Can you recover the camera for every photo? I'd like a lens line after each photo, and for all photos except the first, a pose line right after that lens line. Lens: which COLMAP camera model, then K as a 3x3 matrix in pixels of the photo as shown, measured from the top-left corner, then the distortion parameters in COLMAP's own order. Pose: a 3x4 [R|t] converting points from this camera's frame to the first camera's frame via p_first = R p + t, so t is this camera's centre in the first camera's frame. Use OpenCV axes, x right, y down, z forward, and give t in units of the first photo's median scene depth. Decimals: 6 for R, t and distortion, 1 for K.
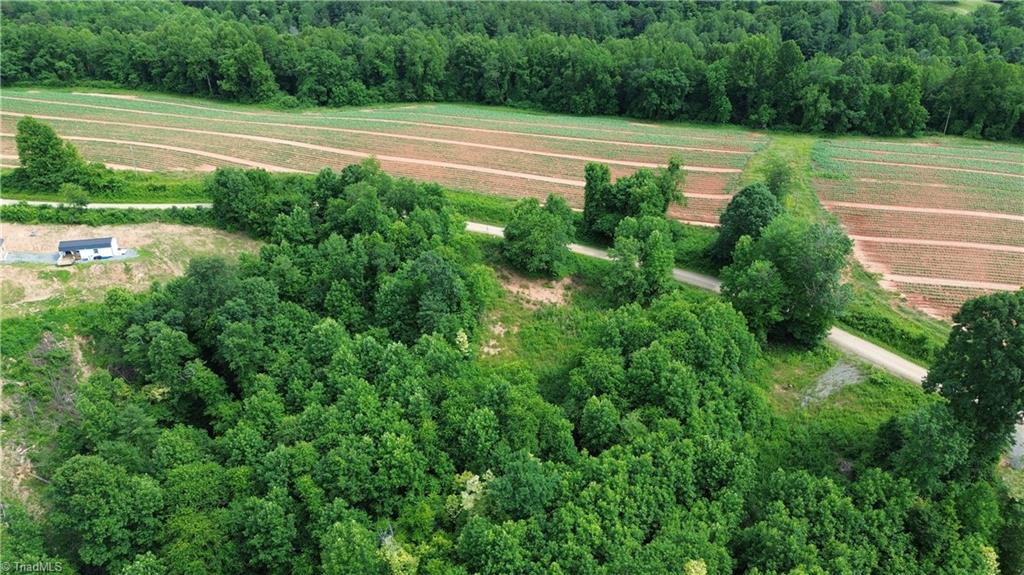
lens RADIAL K [[728.8, 0, 516.9], [0, 728.8, 286.5], [0, 0, 1]] dist [0.069218, -0.061540]
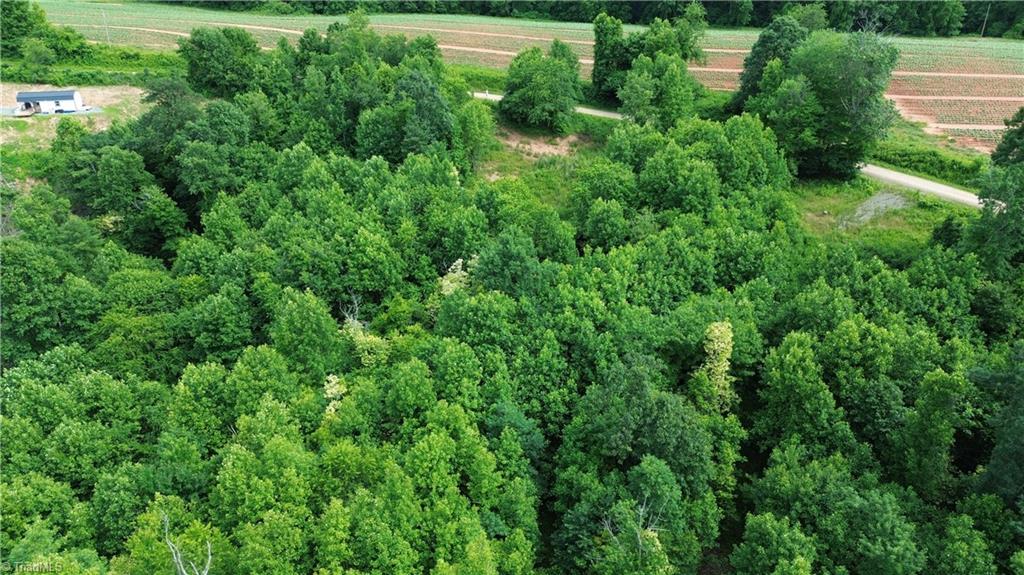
lens RADIAL K [[728.8, 0, 516.9], [0, 728.8, 286.5], [0, 0, 1]] dist [0.069218, -0.061540]
pose [[0.999859, 0.009361, -0.013929, 0.017327], [-0.009338, 0.999955, 0.001709, 0.212678], [0.013944, -0.001578, 0.999902, 0.112896]]
